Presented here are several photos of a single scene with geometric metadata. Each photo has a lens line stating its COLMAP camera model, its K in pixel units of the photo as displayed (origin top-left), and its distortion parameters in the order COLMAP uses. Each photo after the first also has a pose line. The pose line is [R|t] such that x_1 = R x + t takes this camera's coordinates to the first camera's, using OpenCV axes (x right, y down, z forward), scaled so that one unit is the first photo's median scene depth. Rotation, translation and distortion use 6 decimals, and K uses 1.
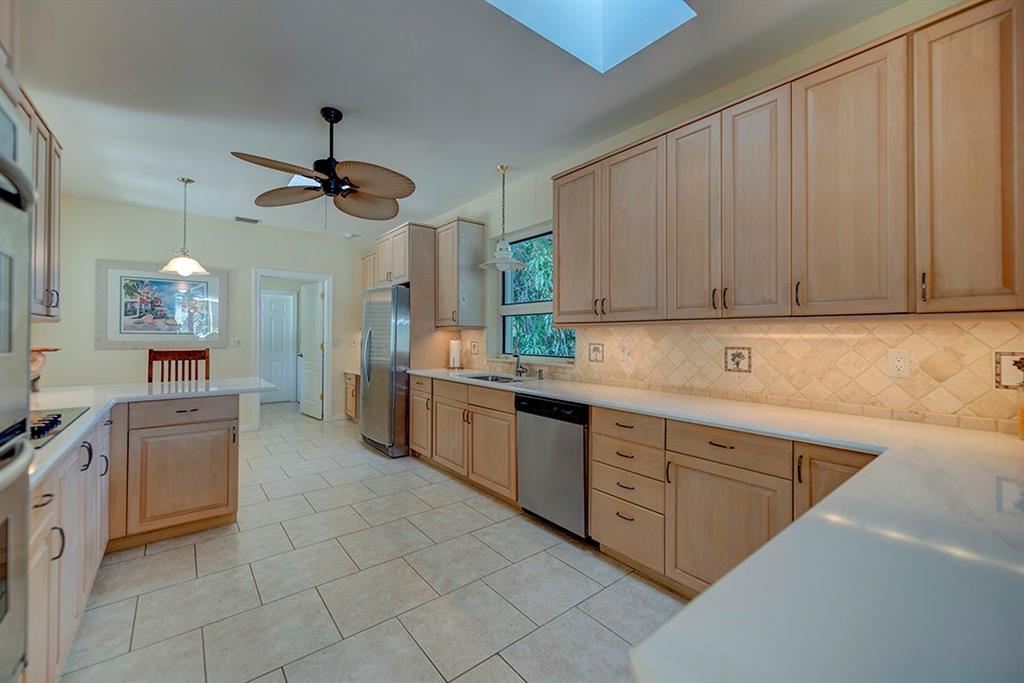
lens RADIAL K [[407.9, 0, 514.9], [0, 407.9, 332.3], [0, 0, 1]] dist [0.002865, -0.000304]
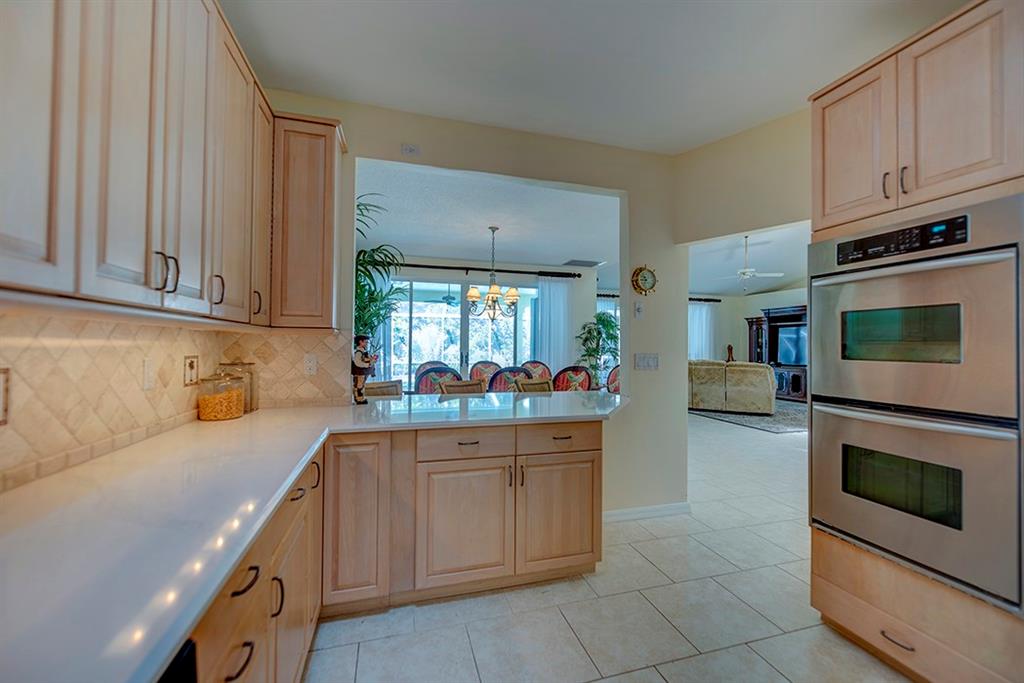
lens RADIAL K [[407.9, 0, 514.7], [0, 407.9, 338.3], [0, 0, 1]] dist [0.002865, -0.000304]
pose [[-0.924404, -0.000247, 0.381414, -0.096289], [-0.009695, 0.999692, -0.022849, 0.008566], [-0.381291, -0.024820, -0.924122, 1.077110]]
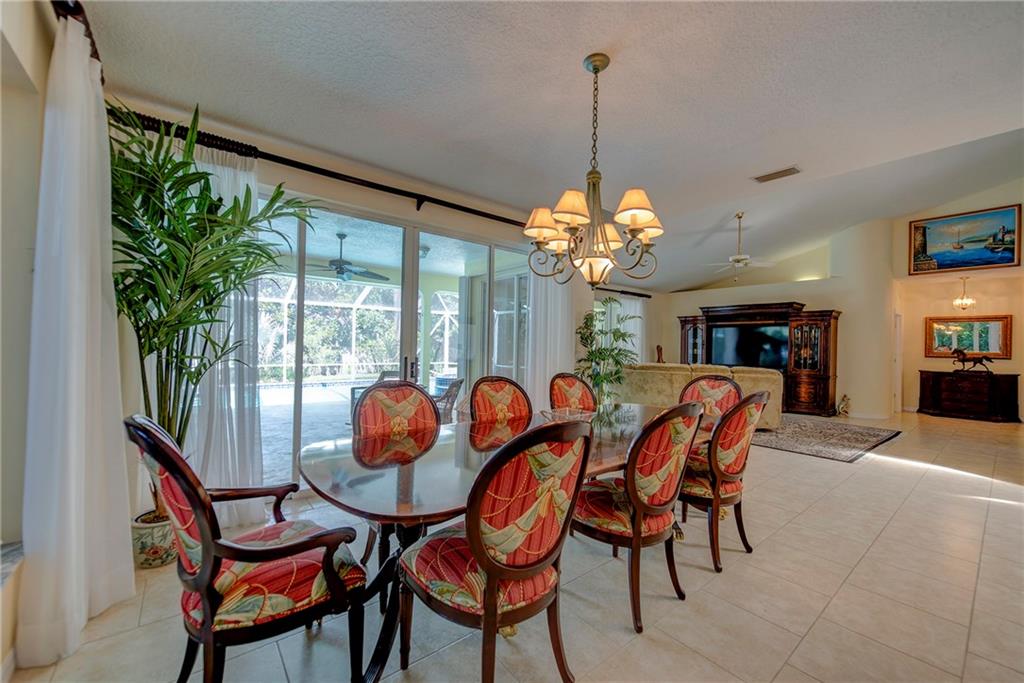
lens RADIAL K [[407.9, 0, 518.6], [0, 407.9, 345.4], [0, 0, 1]] dist [0.002865, -0.000304]
pose [[-0.999777, -0.018201, -0.010741, 0.917369], [-0.018154, 0.999825, -0.004474, 0.002320], [0.010821, -0.004278, -0.999932, 0.105707]]
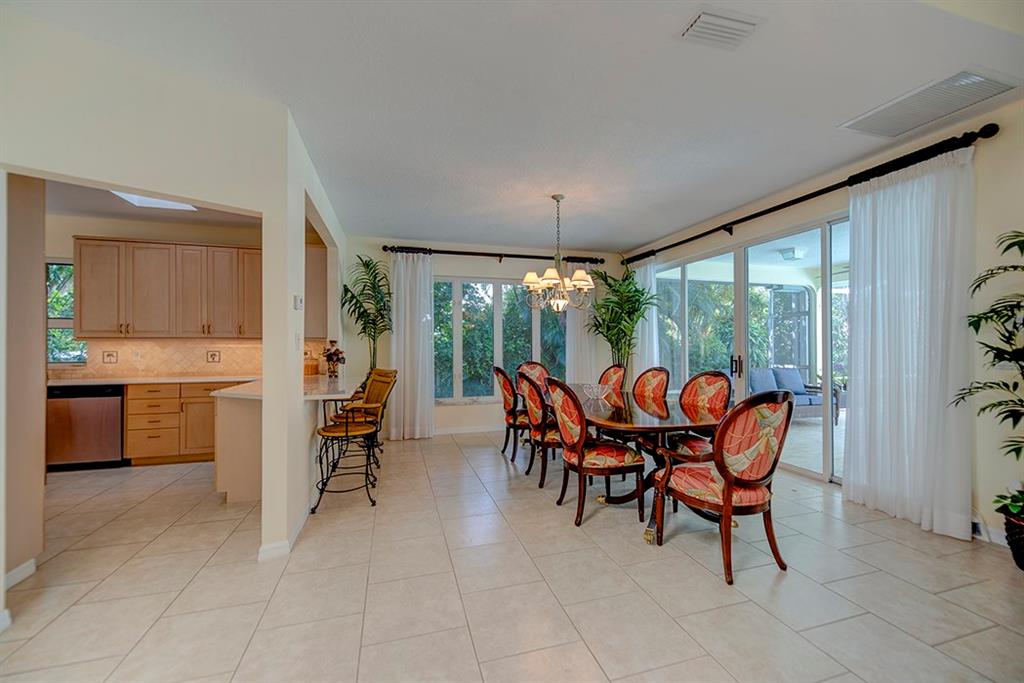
lens RADIAL K [[407.9, 0, 509.4], [0, 407.9, 343.6], [0, 0, 1]] dist [0.002865, -0.000304]
pose [[0.390211, 0.002283, 0.920723, -0.760163], [-0.002653, 0.999996, -0.001355, -0.003777], [-0.920722, -0.001914, 0.390215, -1.172047]]
